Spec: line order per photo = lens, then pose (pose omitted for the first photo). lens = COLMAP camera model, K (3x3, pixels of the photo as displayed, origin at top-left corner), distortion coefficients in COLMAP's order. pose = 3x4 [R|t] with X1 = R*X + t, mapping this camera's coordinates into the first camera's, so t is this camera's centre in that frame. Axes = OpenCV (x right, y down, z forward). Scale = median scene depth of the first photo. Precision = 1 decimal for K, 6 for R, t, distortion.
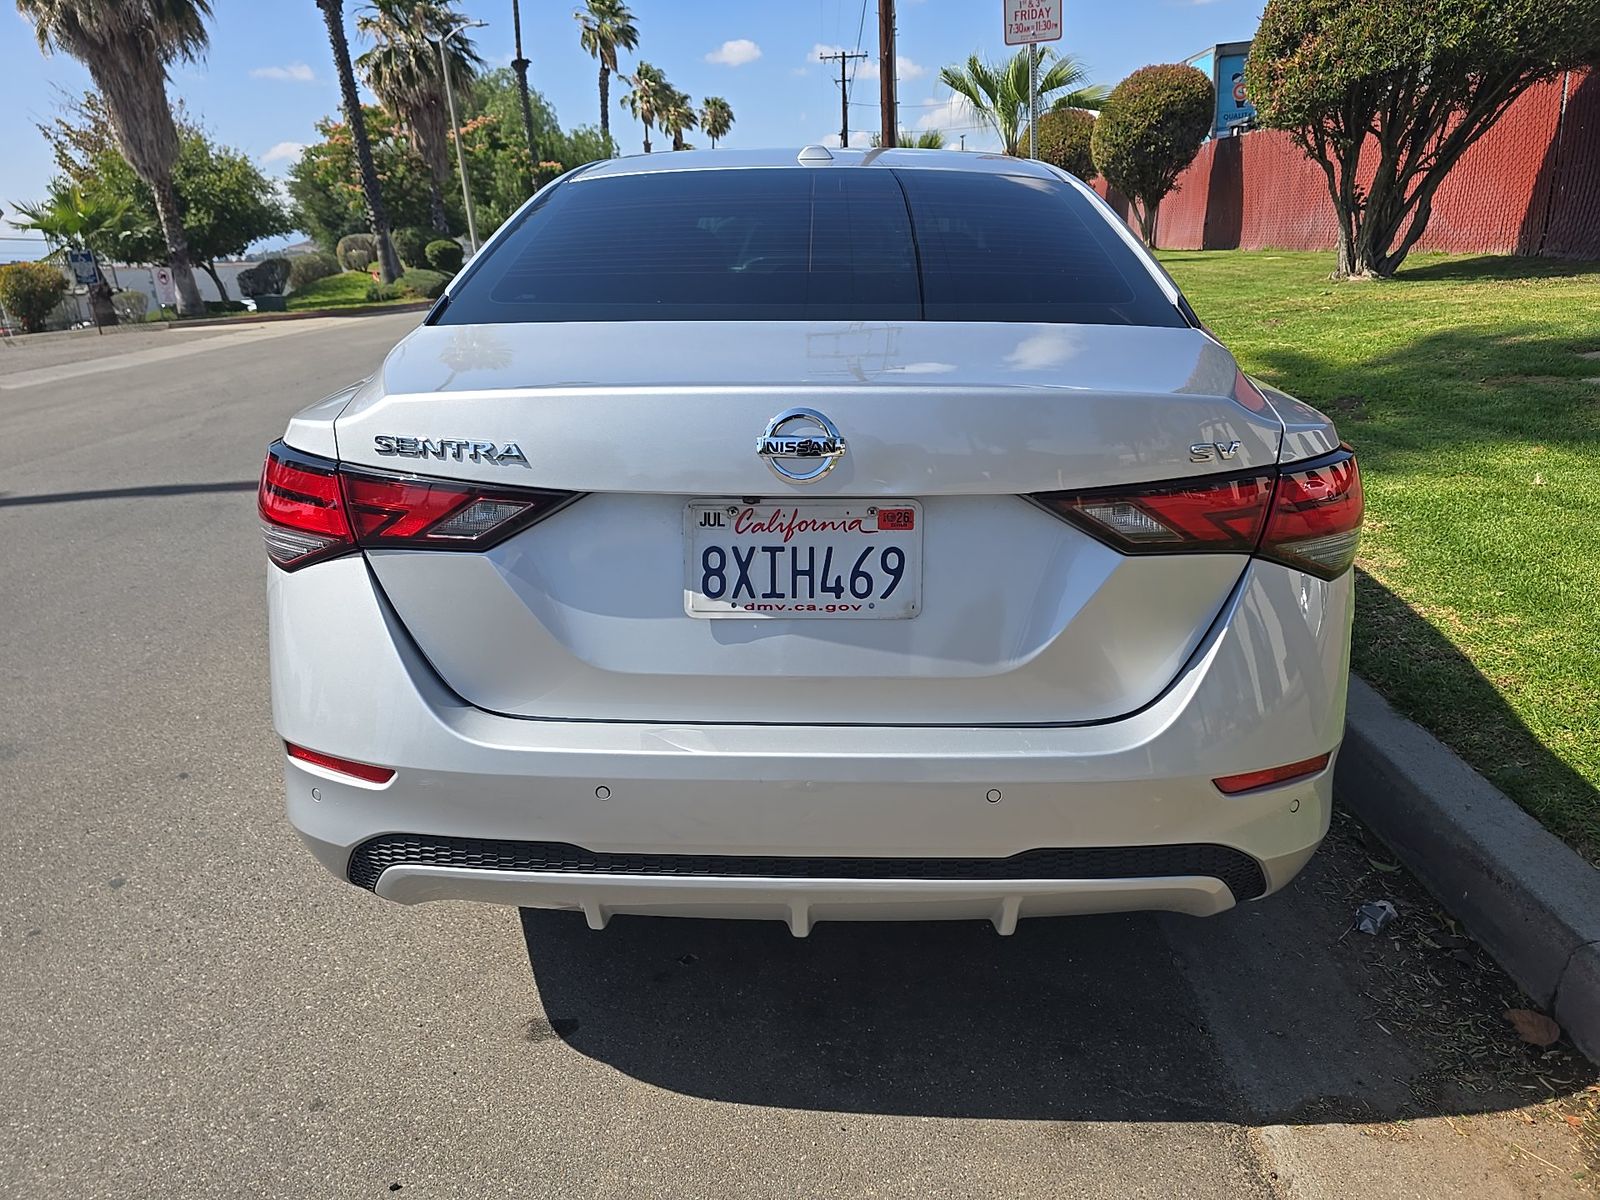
lens RADIAL K [[1084.2, 0, 809.5], [0, 1084.2, 594.5], [0, 0, 1]] dist [0.022363, -0.012636]
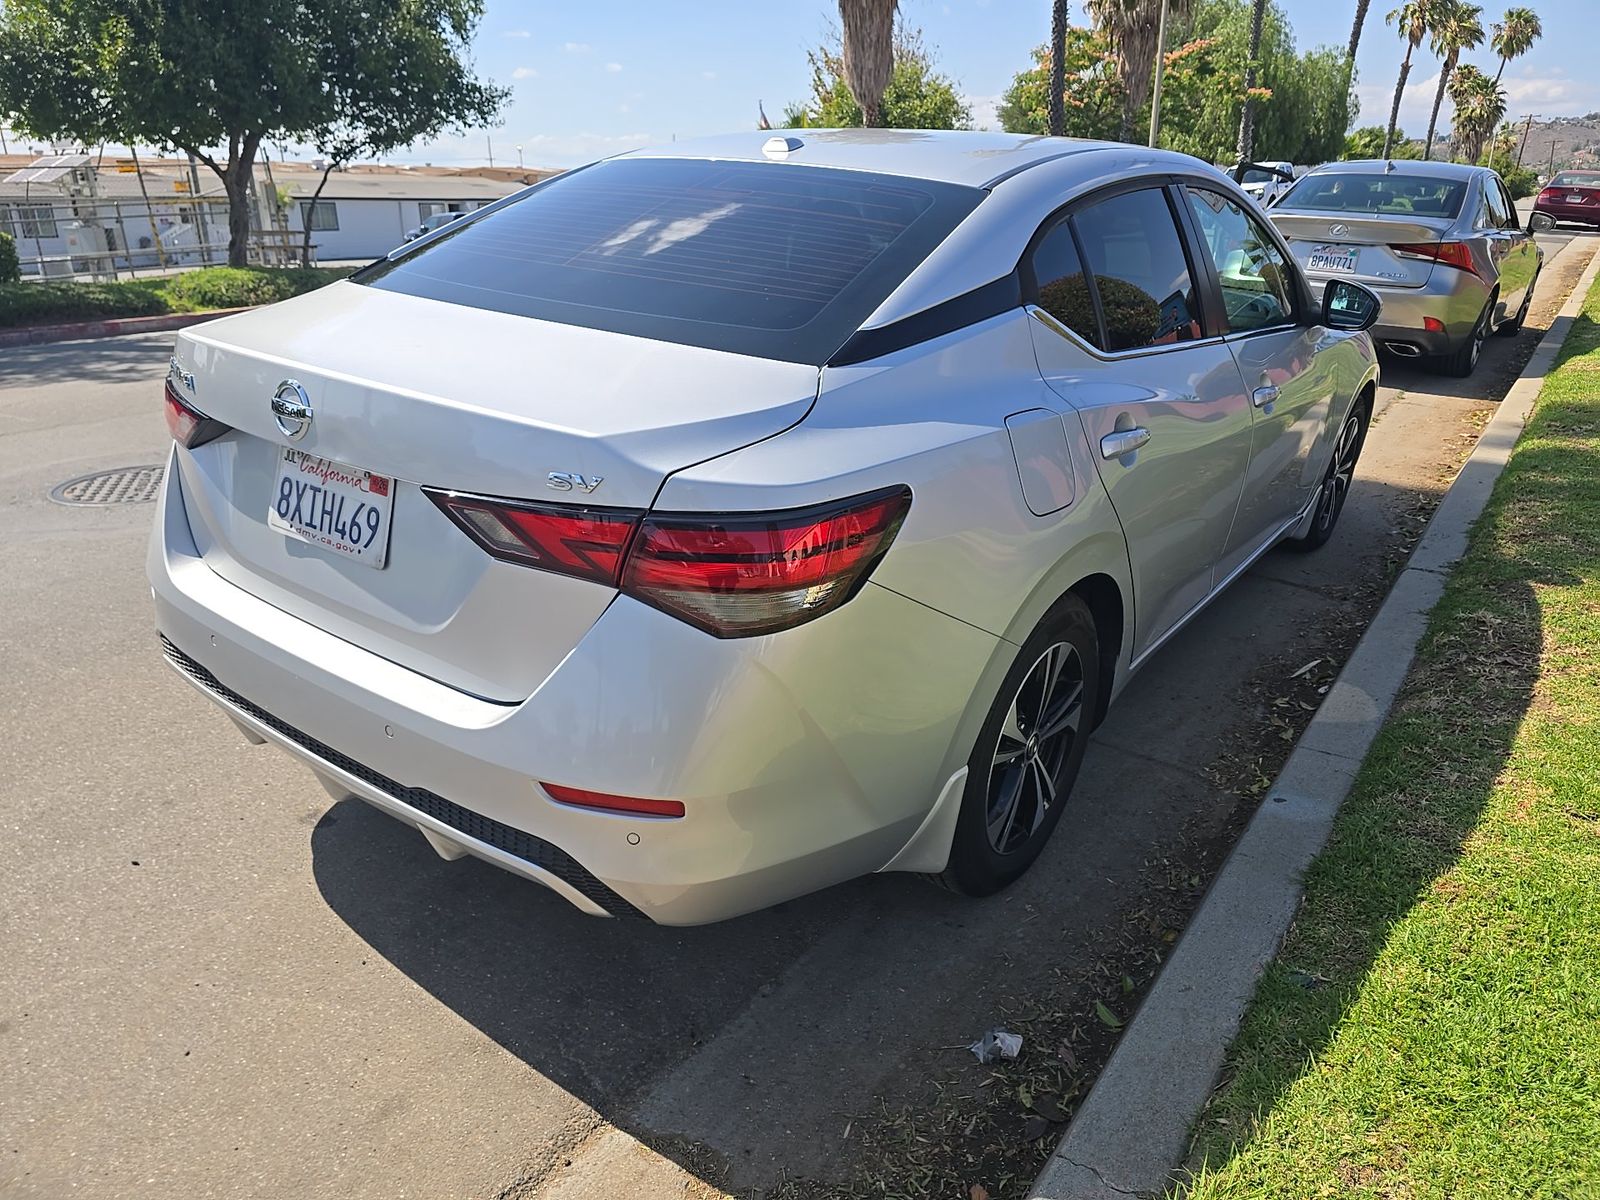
lens RADIAL K [[1084.2, 0, 802.9], [0, 1084.2, 605.6], [0, 0, 1]] dist [0.022363, -0.012636]
pose [[0.824004, 0.254457, -0.506231, 0.144344], [-0.220114, 0.967065, 0.127810, -0.025767], [0.522080, 0.006112, 0.852875, 0.029576]]
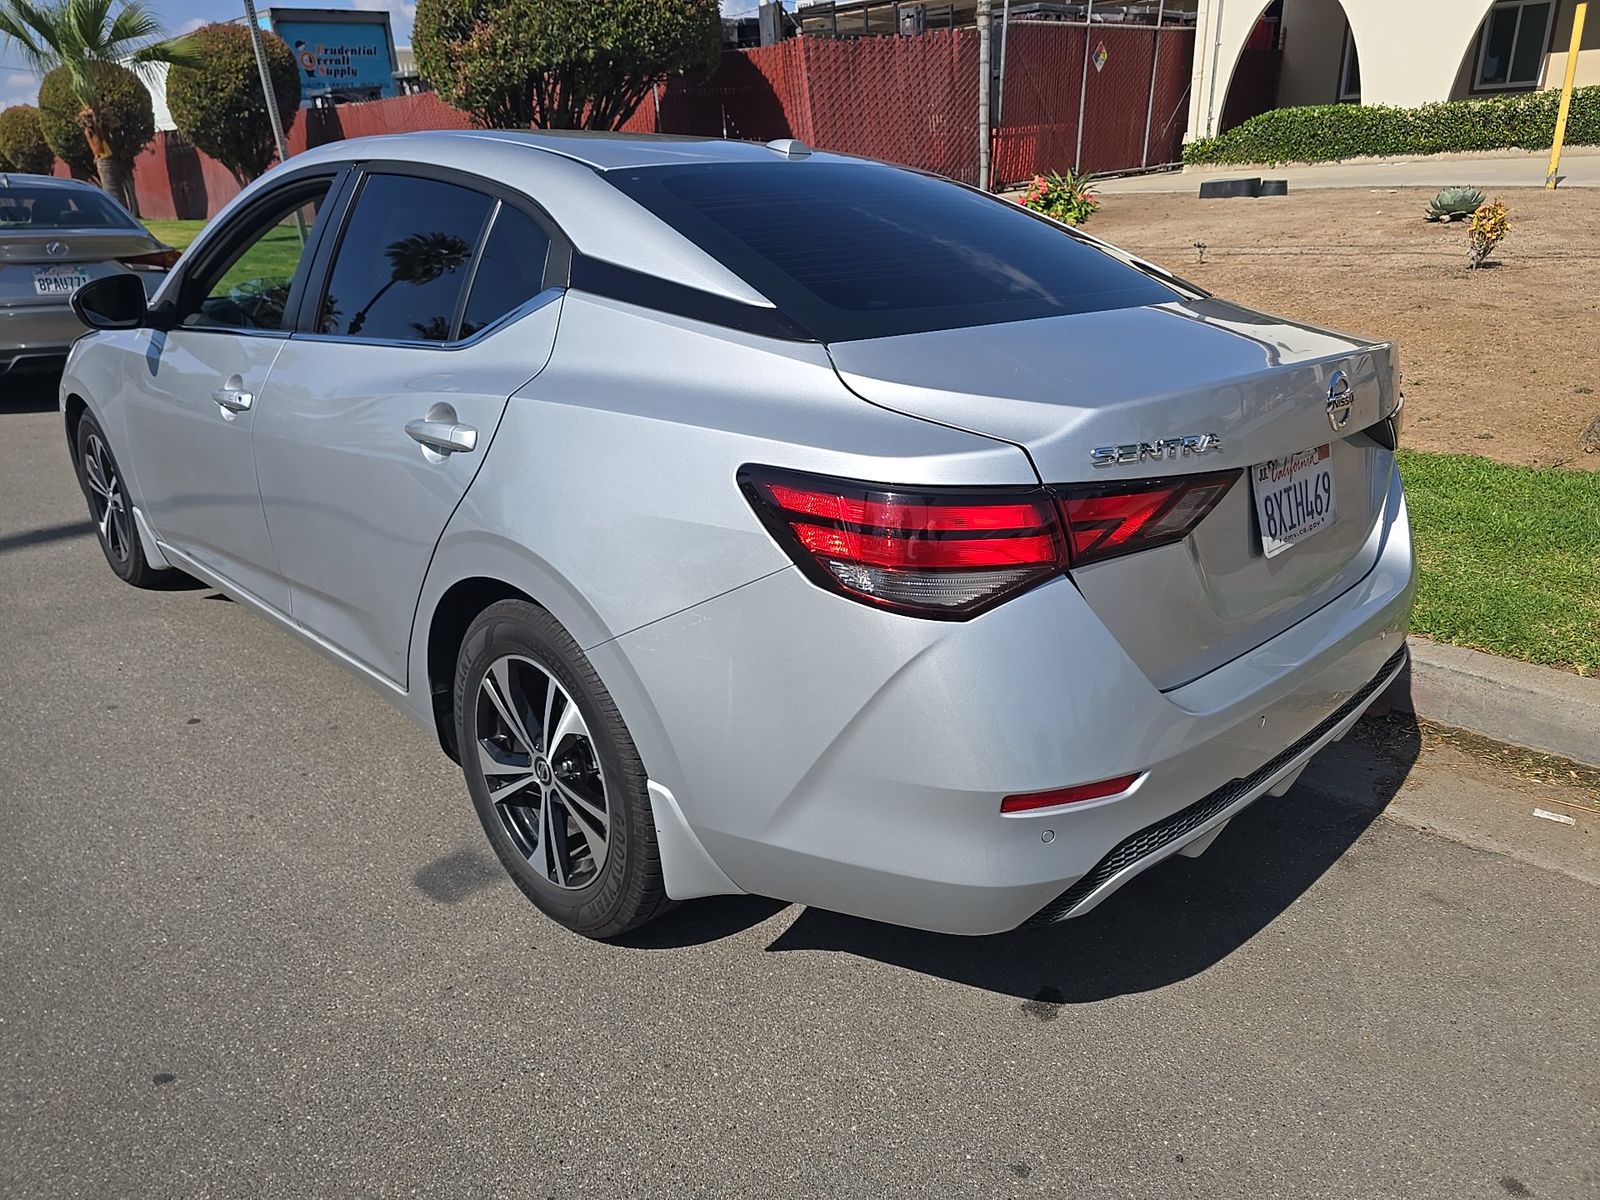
lens RADIAL K [[1084.2, 0, 794.2], [0, 1084.2, 591.9], [0, 0, 1]] dist [0.022363, -0.012636]
pose [[0.696470, -0.238263, 0.676875, -0.171502], [0.223784, 0.968343, 0.110599, -0.025479], [-0.681799, 0.074445, 0.727742, 0.063757]]
